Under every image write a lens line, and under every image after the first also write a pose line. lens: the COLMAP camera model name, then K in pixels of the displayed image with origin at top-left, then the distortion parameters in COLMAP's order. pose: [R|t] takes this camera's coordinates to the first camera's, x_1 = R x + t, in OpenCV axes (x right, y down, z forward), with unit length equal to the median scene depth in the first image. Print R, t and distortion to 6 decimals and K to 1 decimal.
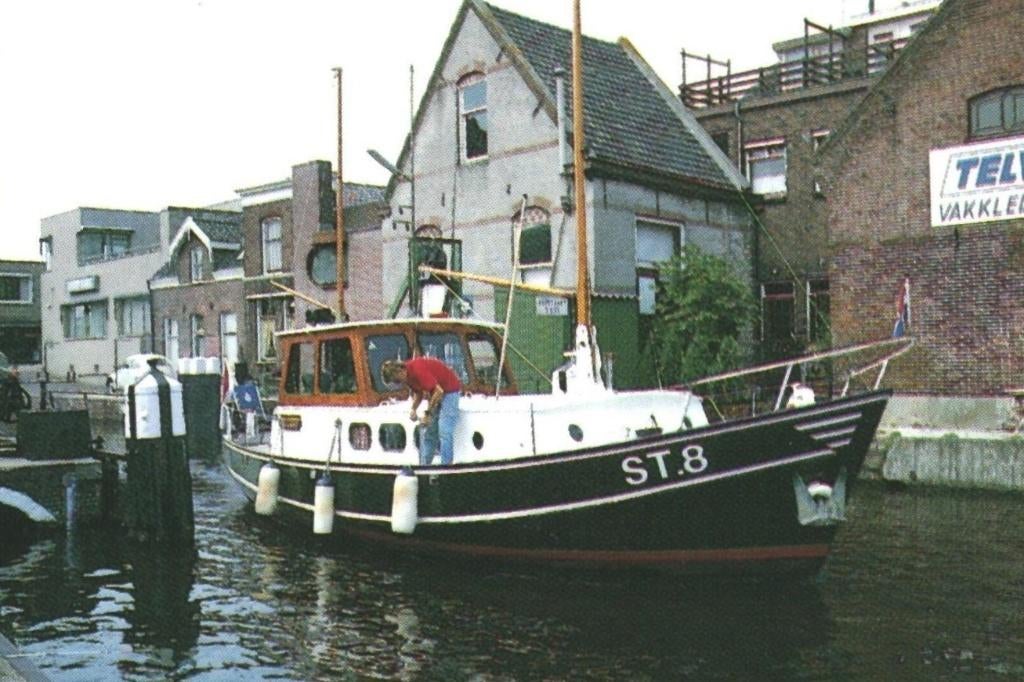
lens RADIAL K [[1020.9, 0, 512.0], [0, 1020.9, 341.0], [0, 0, 1]] dist [-0.072275, -0.002069]
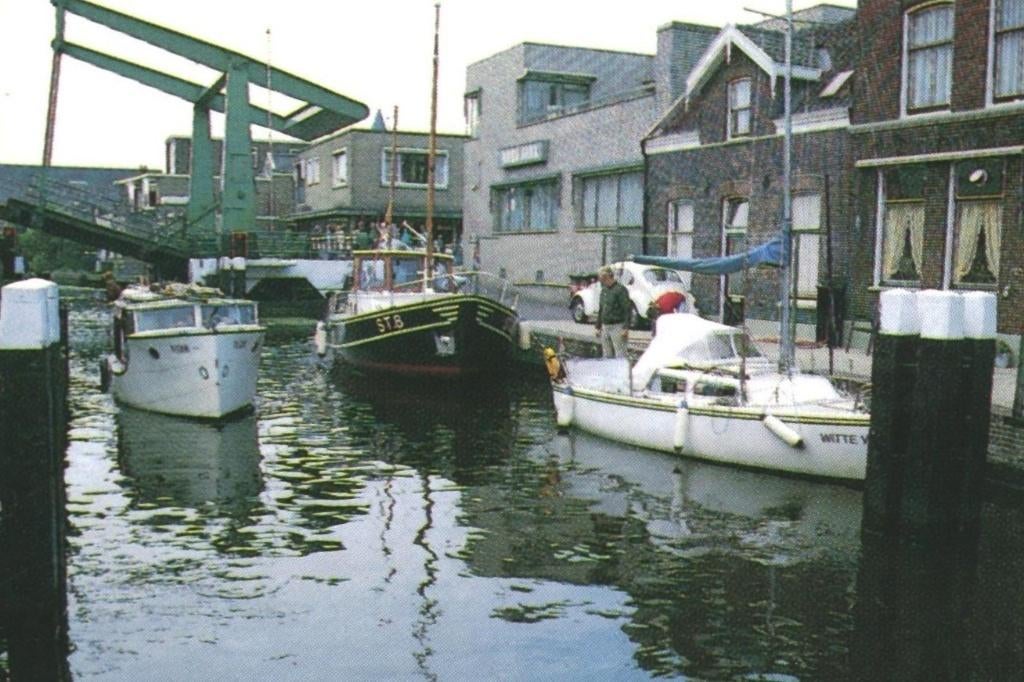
lens RADIAL K [[1020.9, 0, 512.0], [0, 1020.9, 341.0], [0, 0, 1]] dist [-0.072275, -0.002069]
pose [[0.933307, 0.066570, -0.352855, -0.210346], [-0.033248, 0.994464, 0.099676, 0.001931], [0.357538, -0.081296, 0.930354, 0.395387]]
